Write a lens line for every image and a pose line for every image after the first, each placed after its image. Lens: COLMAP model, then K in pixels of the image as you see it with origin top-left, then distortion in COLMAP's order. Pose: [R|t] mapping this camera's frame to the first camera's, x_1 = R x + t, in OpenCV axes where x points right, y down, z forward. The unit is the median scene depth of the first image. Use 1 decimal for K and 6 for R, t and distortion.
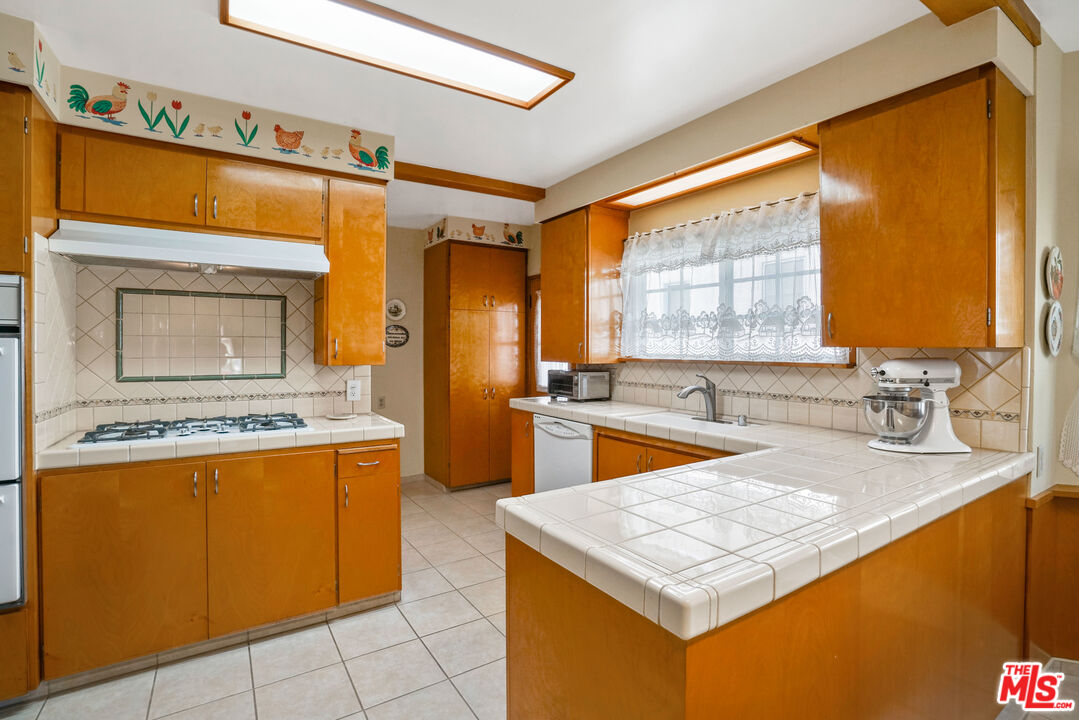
lens RADIAL K [[499.4, 0, 520.8], [0, 499.4, 354.0], [0, 0, 1]] dist [-0.040144, 0.023171]
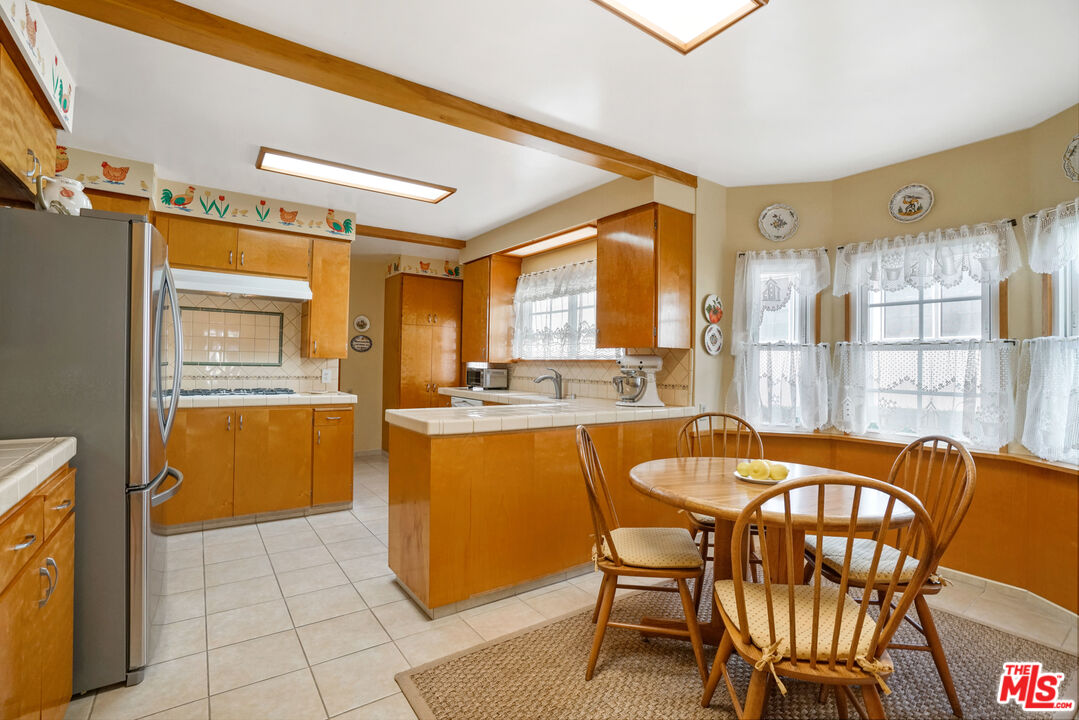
lens RADIAL K [[495.0, 0, 510.3], [0, 495.0, 359.5], [0, 0, 1]] dist [-0.004338, 0.000818]
pose [[0.999733, 0.016298, 0.016386, 0.209179], [-0.015914, 0.999602, -0.023279, 0.051905], [-0.016759, 0.023012, 0.999595, -0.546273]]
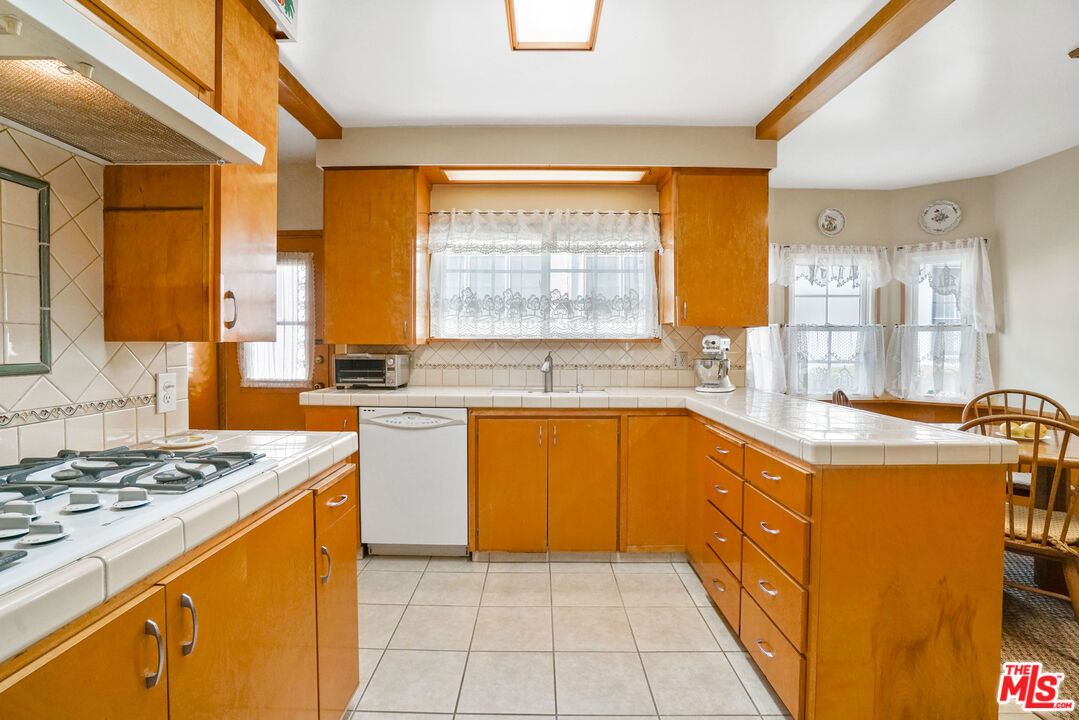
lens RADIAL K [[499.4, 0, 520.8], [0, 499.4, 354.0], [0, 0, 1]] dist [-0.040144, 0.023171]
pose [[0.561852, -0.018776, 0.827025, -0.600168], [0.009603, 0.999823, 0.016175, 0.028970], [-0.827182, -0.001146, 0.561933, 0.418088]]
